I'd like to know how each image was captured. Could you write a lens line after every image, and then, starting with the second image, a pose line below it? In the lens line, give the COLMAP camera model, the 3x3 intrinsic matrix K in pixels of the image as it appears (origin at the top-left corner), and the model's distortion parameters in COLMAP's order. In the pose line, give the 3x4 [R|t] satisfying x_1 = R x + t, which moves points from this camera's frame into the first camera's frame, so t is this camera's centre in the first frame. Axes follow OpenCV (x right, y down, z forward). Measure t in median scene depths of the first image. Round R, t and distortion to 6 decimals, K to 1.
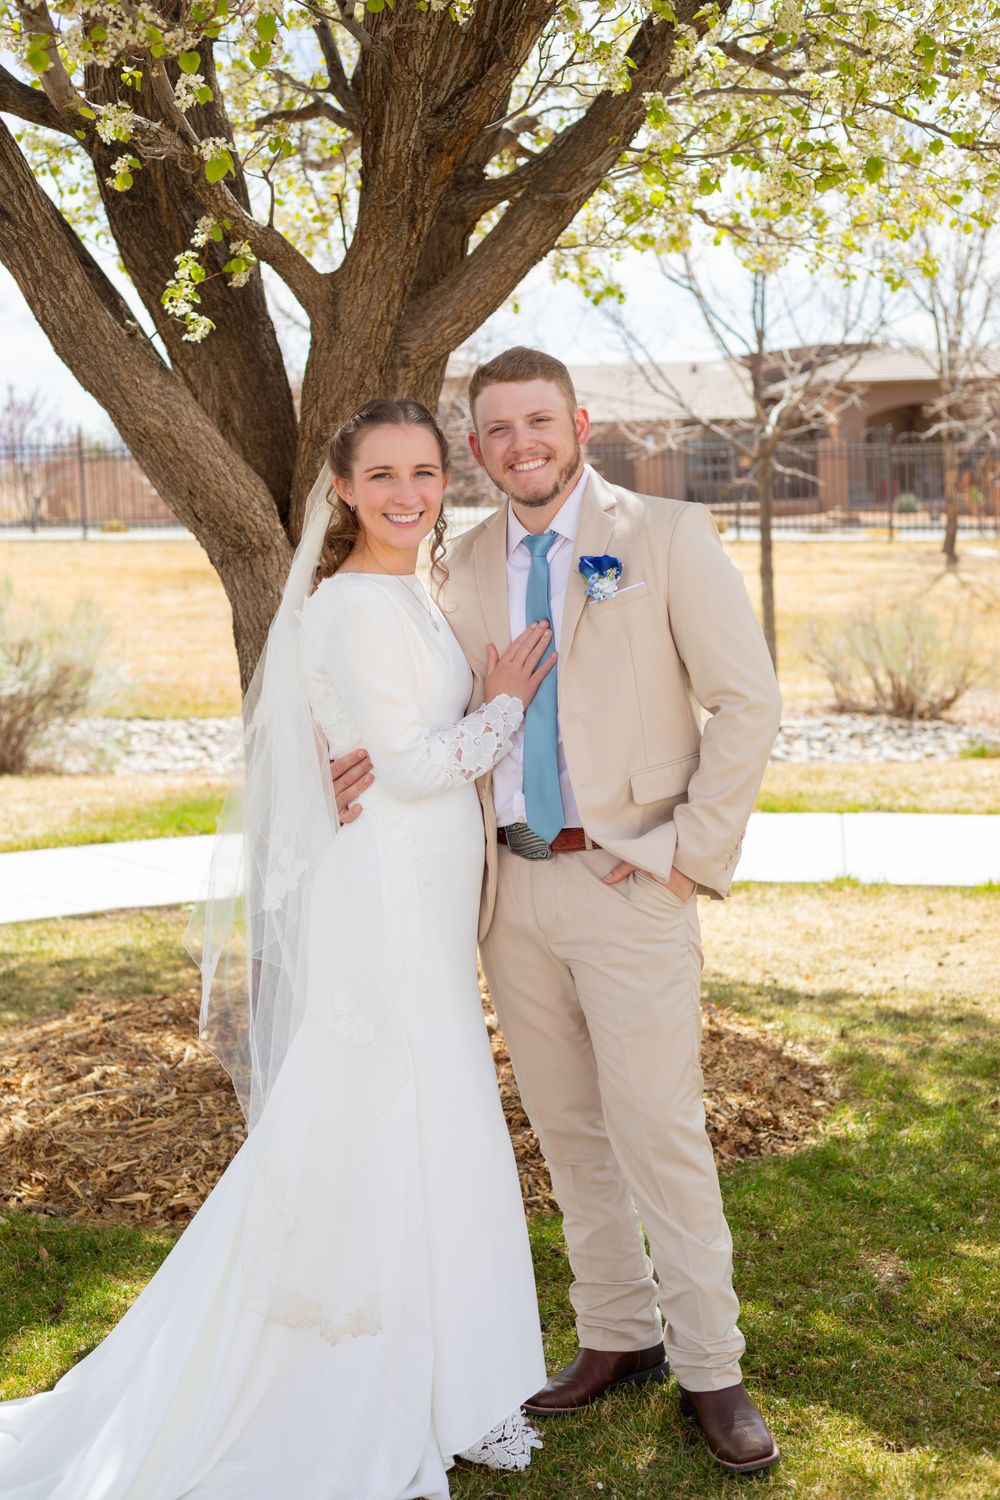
lens RADIAL K [[2211.7, 0, 501.2], [0, 2211.7, 752.5], [0, 0, 1]] dist [-0.110543, 0.000000]
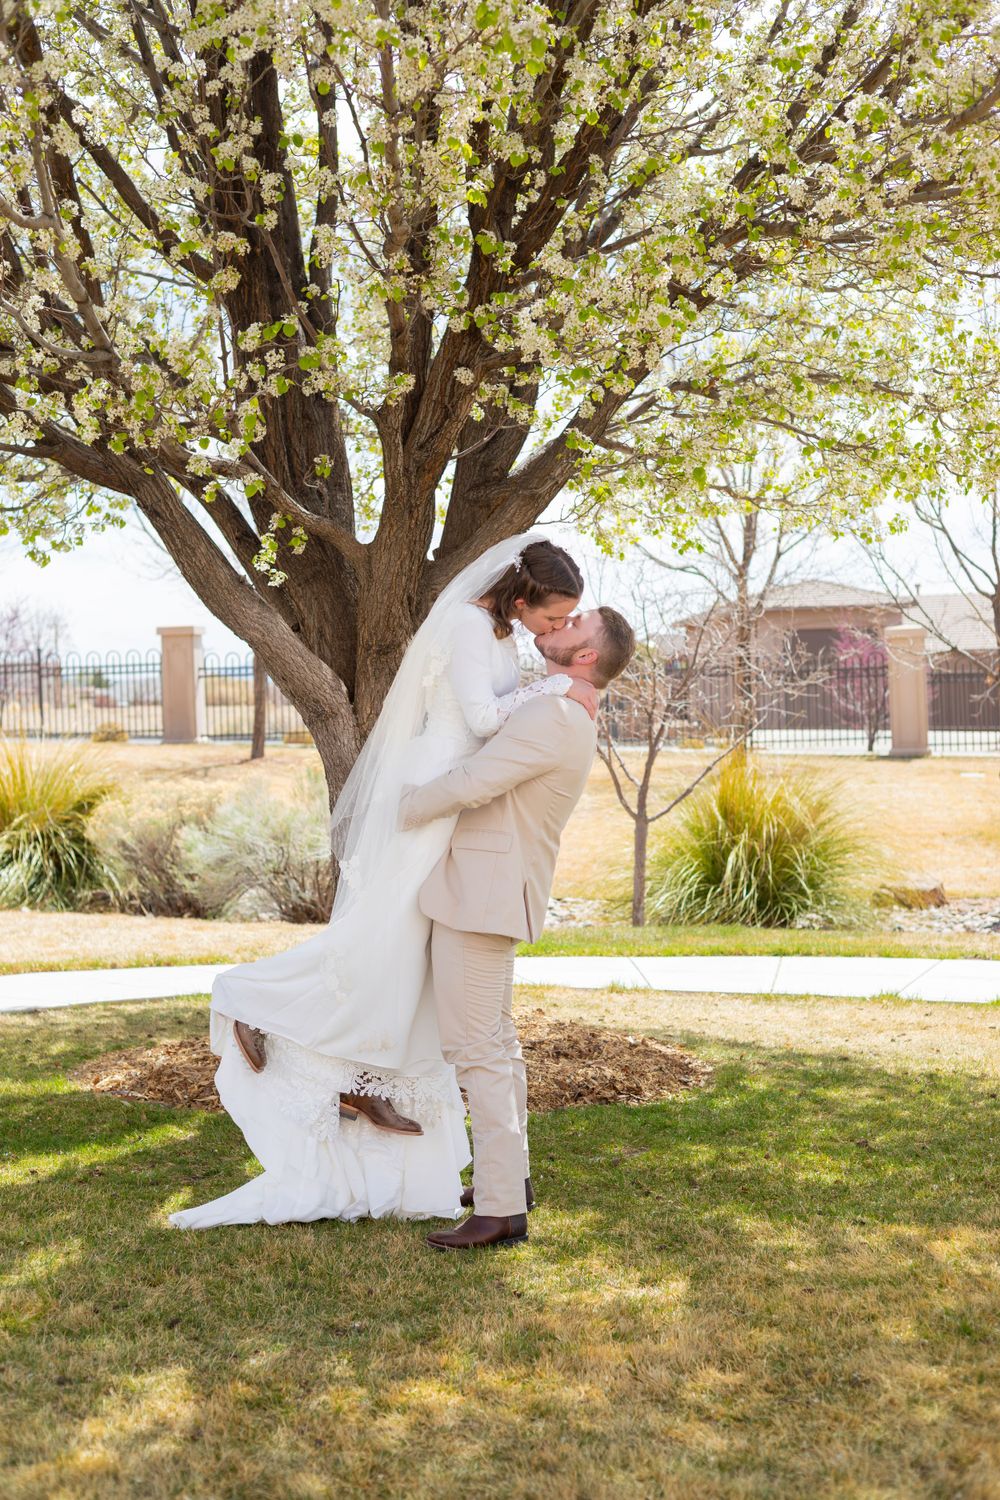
lens RADIAL K [[2211.7, 0, 499.4], [0, 2211.7, 748.8], [0, 0, 1]] dist [-0.110543, 0.000000]
pose [[0.978079, 0.012628, -0.207849, 0.377188], [-0.033996, 0.994451, -0.099554, 0.096016], [0.205439, 0.104438, 0.973081, -0.579089]]
